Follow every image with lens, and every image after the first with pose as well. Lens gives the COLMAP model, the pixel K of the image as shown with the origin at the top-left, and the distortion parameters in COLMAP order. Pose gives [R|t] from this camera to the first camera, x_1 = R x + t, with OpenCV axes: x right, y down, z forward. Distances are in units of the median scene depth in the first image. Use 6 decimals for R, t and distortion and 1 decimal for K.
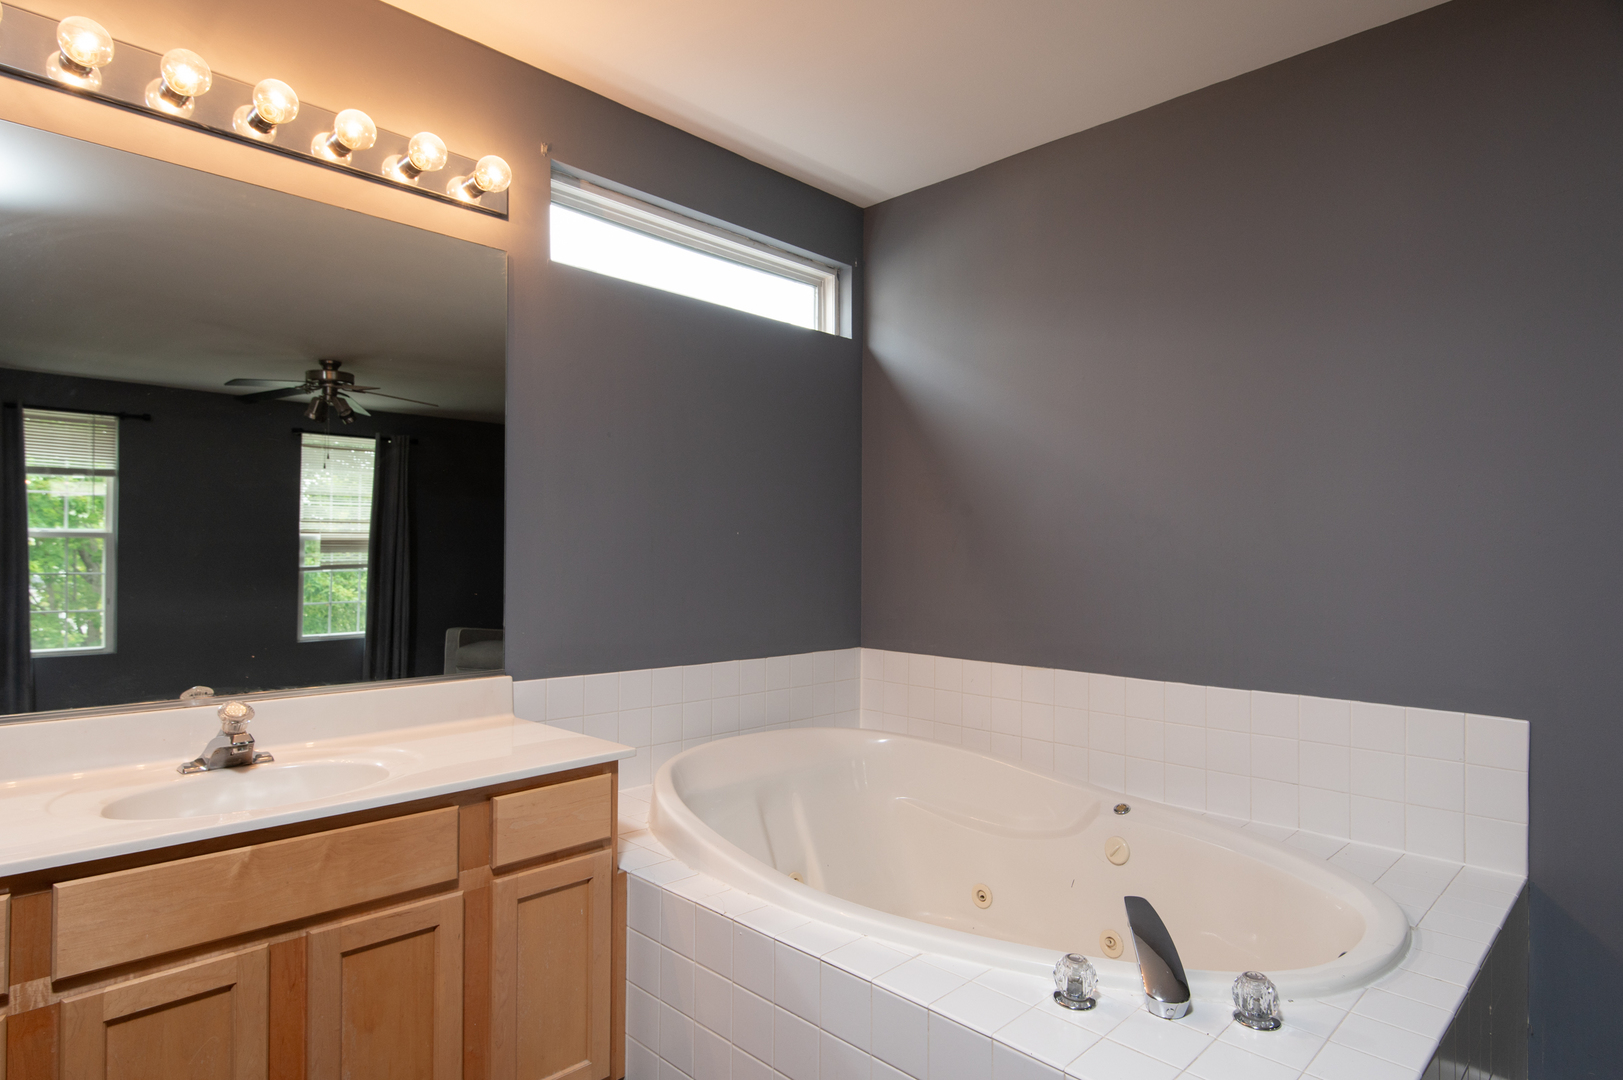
lens RADIAL K [[882.8, 0, 808.5], [0, 882.8, 554.4], [0, 0, 1]] dist [0.002452, 0.002889]
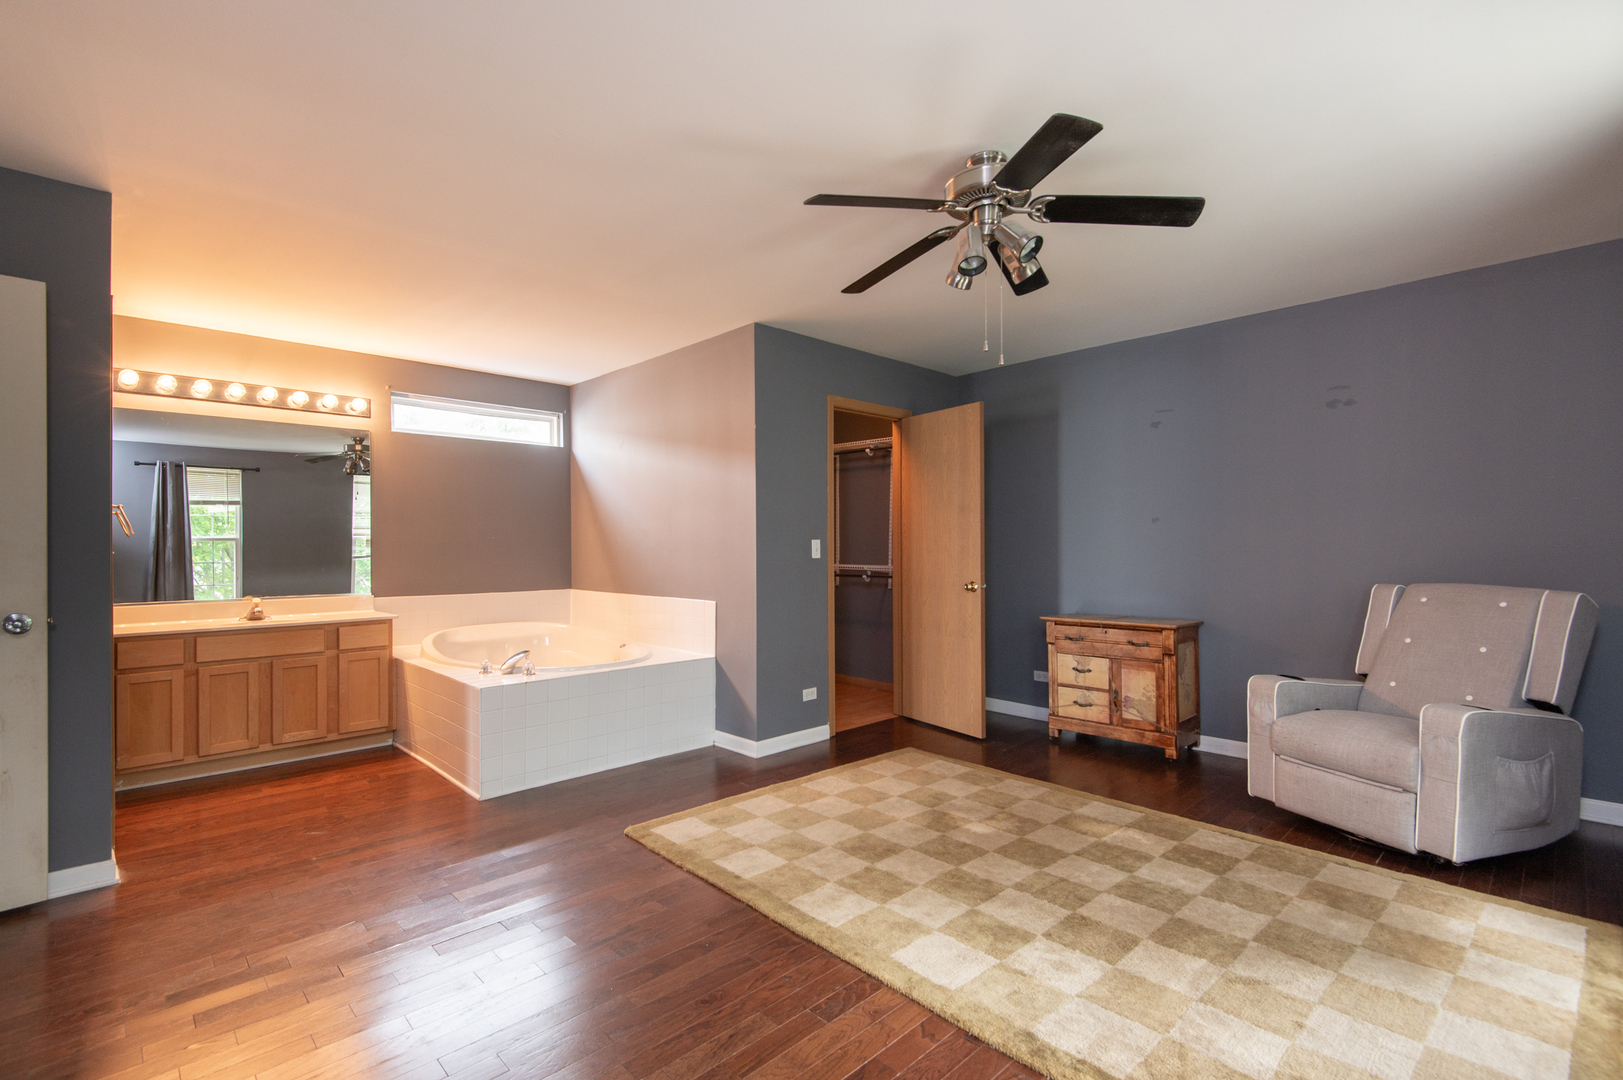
lens RADIAL K [[730.4, 0, 812.0], [0, 730.4, 536.5], [0, 0, 1]] dist [0.016019, -0.007404]
pose [[0.999605, -0.016780, -0.022543, 0.358025], [0.016644, 0.999842, -0.006221, -0.000158], [0.022644, 0.005843, 0.999727, -0.403309]]
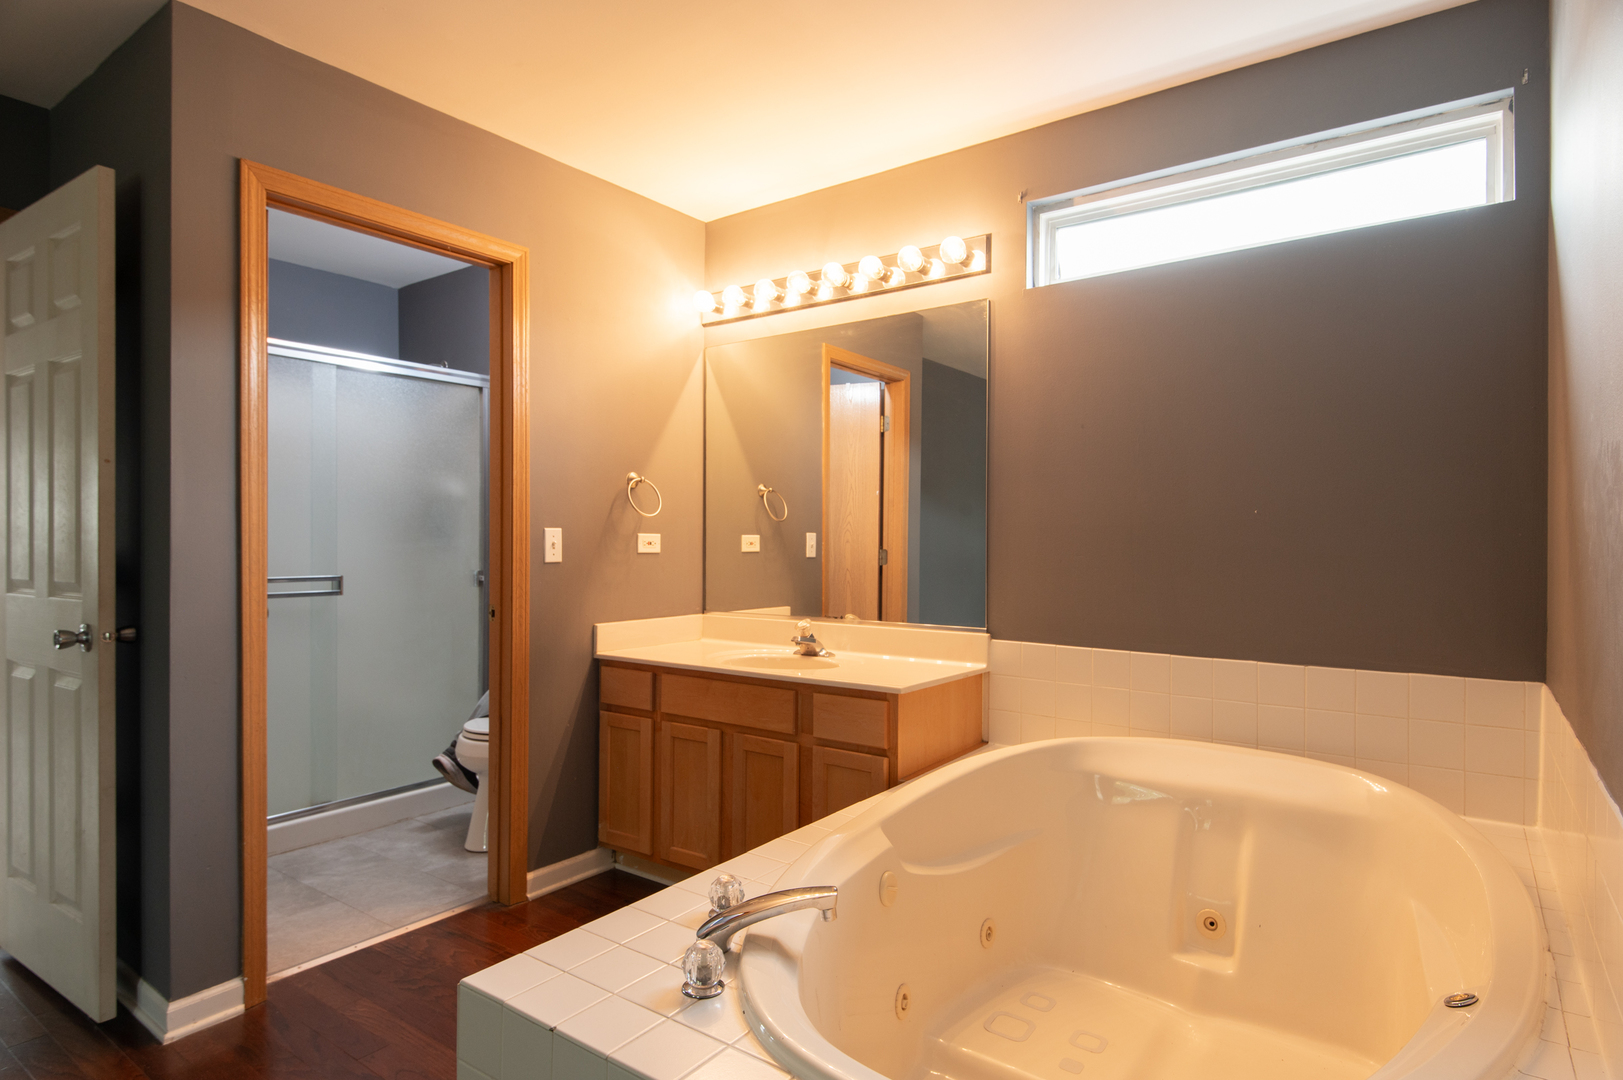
lens RADIAL K [[882.8, 0, 818.1], [0, 882.8, 542.0], [0, 0, 1]] dist [0.002452, 0.002889]
pose [[0.151351, -0.010005, -0.988429, 0.313809], [0.008565, 0.999925, -0.008810, 0.005403], [0.988443, -0.007133, 0.151425, 0.202647]]
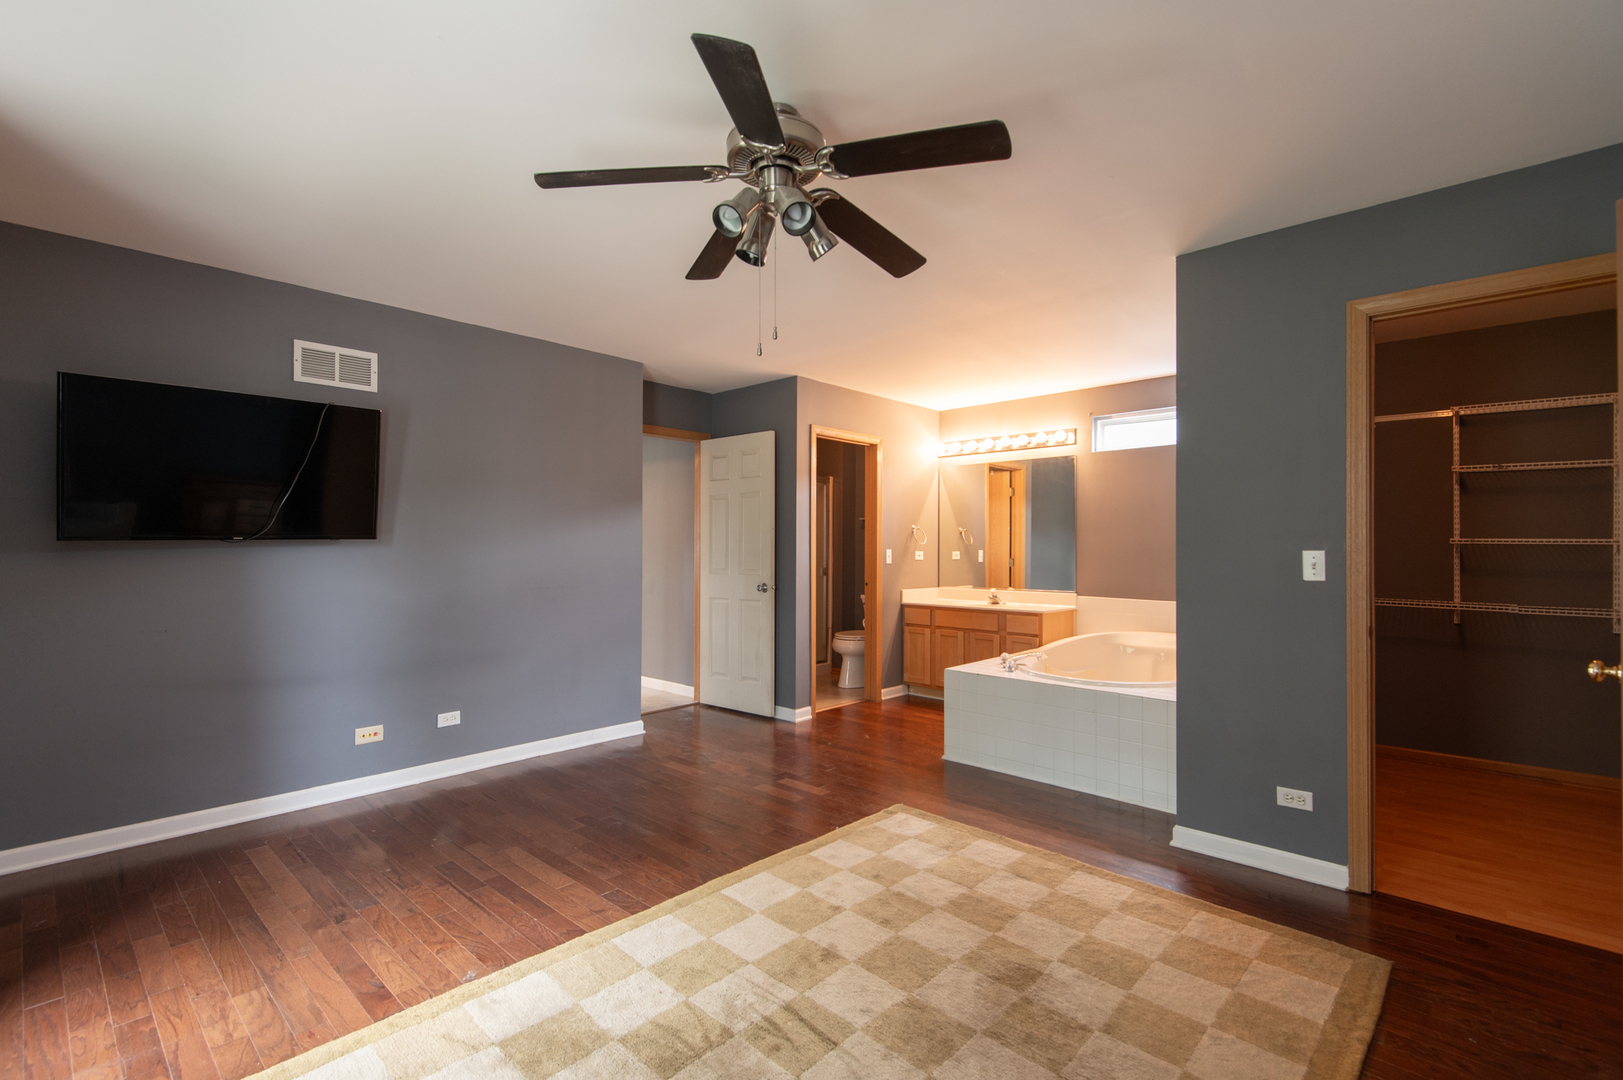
lens RADIAL K [[730.4, 0, 804.0], [0, 730.4, 541.4], [0, 0, 1]] dist [0.016019, -0.007404]
pose [[0.025127, -0.020009, -0.999484, 0.778649], [0.004780, 0.999791, -0.019895, 0.000293], [0.999673, -0.004278, 0.025218, -0.002056]]
